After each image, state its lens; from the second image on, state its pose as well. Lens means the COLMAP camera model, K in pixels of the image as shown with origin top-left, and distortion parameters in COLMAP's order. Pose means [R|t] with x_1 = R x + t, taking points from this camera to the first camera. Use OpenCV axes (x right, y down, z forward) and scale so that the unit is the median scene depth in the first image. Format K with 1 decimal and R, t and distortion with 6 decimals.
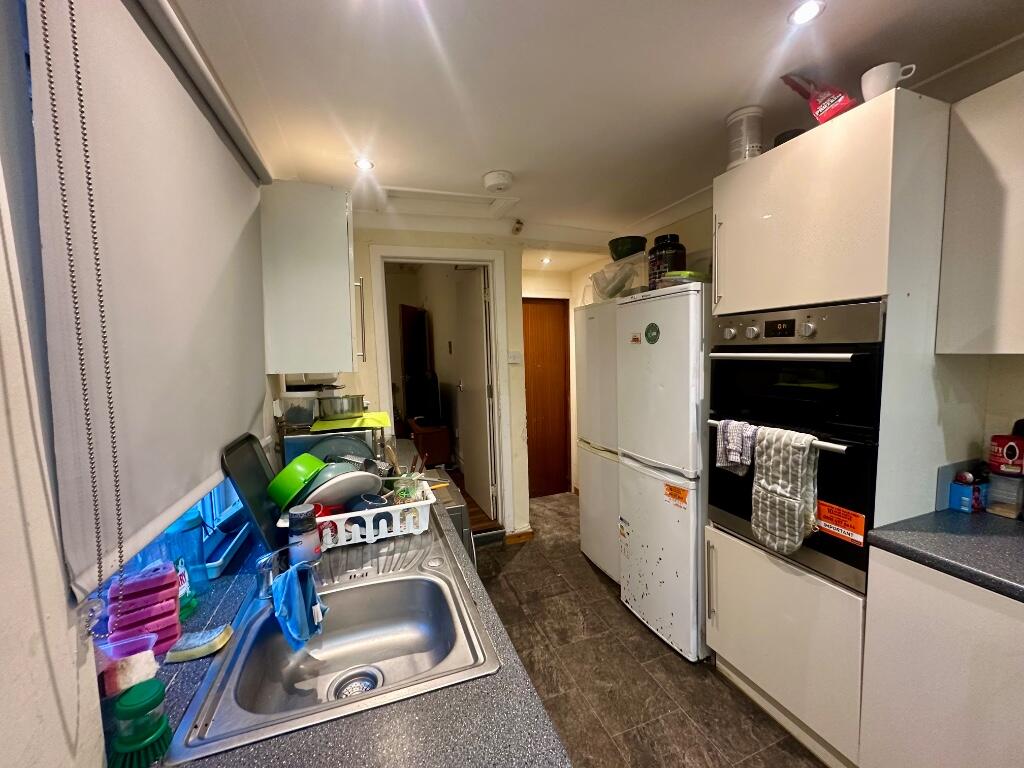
lens RADIAL K [[405.8, 0, 512.1], [0, 405.8, 383.6], [0, 0, 1]] dist [-0.002002, 0.000119]
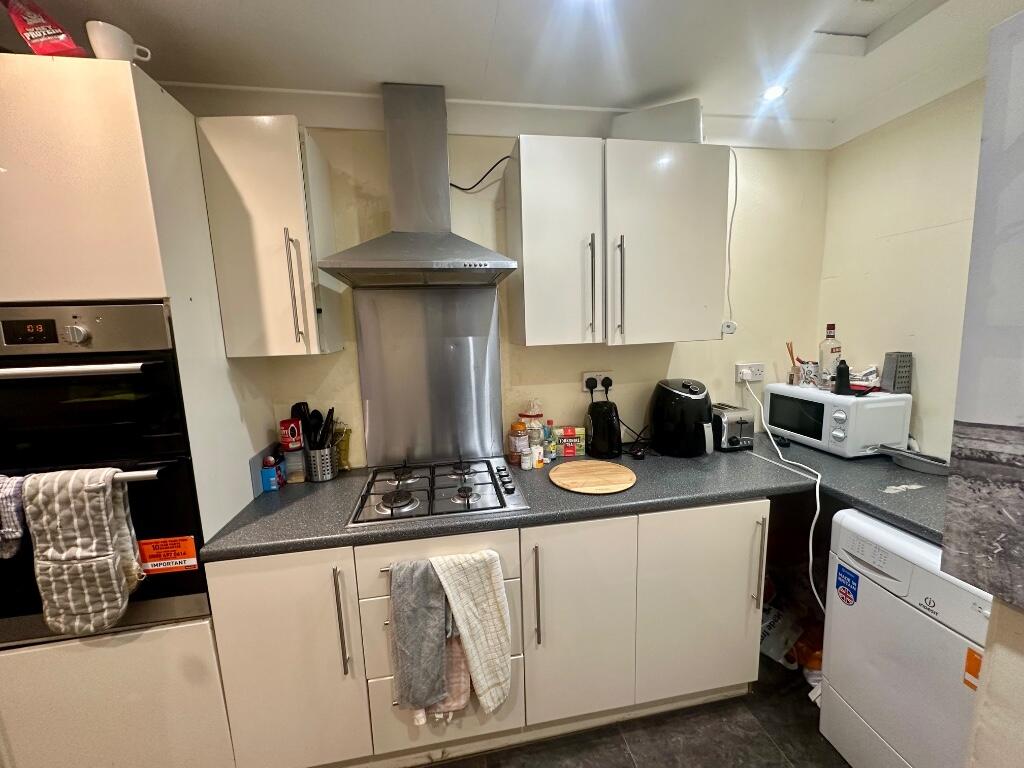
lens RADIAL K [[405.8, 0, 512.8], [0, 405.8, 387.0], [0, 0, 1]] dist [-0.002002, 0.000119]
pose [[0.172683, -0.121245, 0.977487, 0.119674], [0.114779, 0.988111, 0.102286, -0.019476], [-0.978267, 0.094531, 0.184546, 0.074048]]
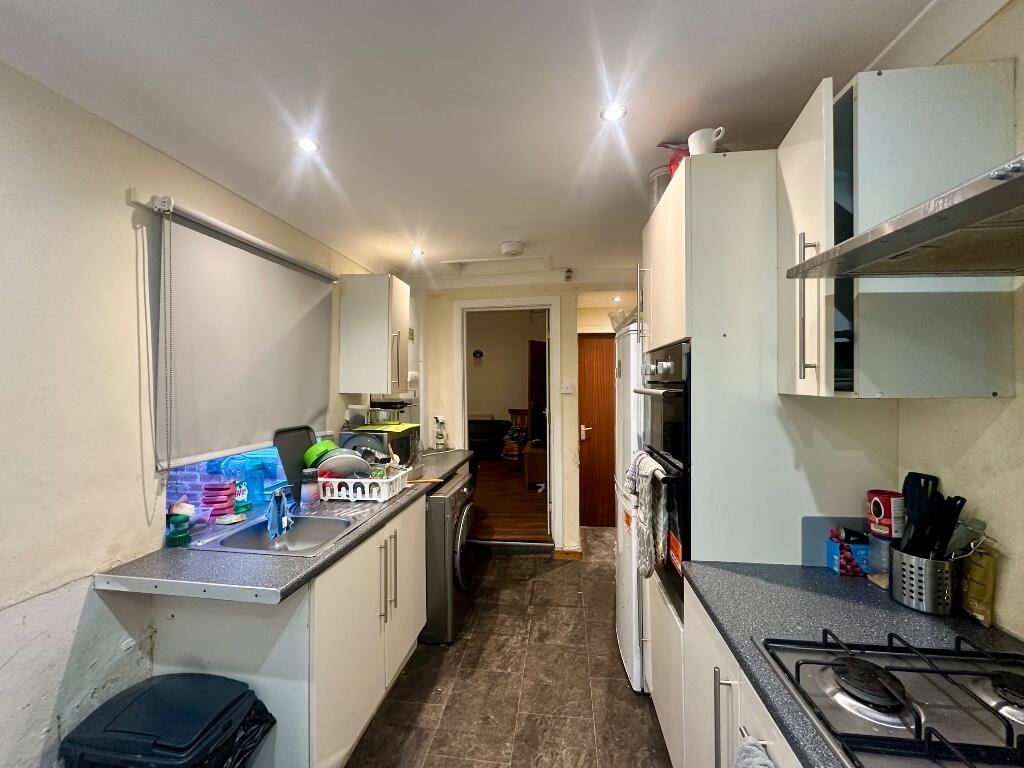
lens RADIAL K [[405.8, 0, 512.2], [0, 405.8, 383.6], [0, 0, 1]] dist [-0.002002, 0.000119]
pose [[0.889549, 0.023346, -0.456243, 0.869053], [-0.057315, 0.996506, -0.060759, -0.001626], [0.453230, 0.080197, 0.887779, -0.143611]]
